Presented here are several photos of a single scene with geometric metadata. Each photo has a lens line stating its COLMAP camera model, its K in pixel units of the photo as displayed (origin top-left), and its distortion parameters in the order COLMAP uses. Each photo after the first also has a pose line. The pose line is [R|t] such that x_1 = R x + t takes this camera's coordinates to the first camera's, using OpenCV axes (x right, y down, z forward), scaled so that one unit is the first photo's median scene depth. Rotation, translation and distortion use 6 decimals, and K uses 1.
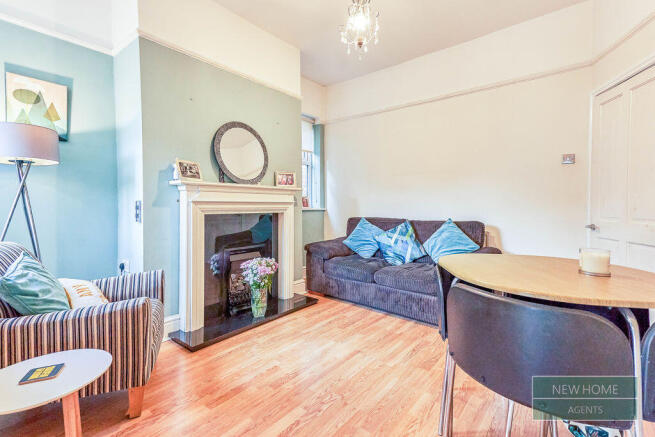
lens RADIAL K [[284.5, 0, 326.9], [0, 284.5, 211.3], [0, 0, 1]] dist [0.000107, -0.000002]
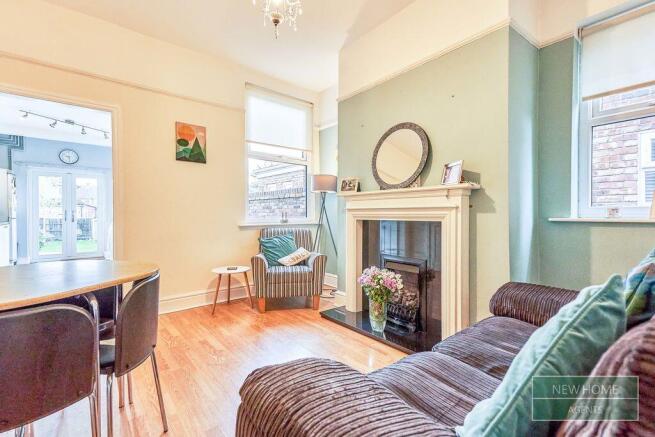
lens RADIAL K [[284.5, 0, 326.9], [0, 284.5, 211.3], [0, 0, 1]] dist [0.000107, -0.000002]
pose [[-0.163256, -0.000811, -0.986583, 0.735295], [-0.013295, 0.999911, 0.001378, -0.022171], [0.986494, 0.013341, -0.163252, 1.006972]]
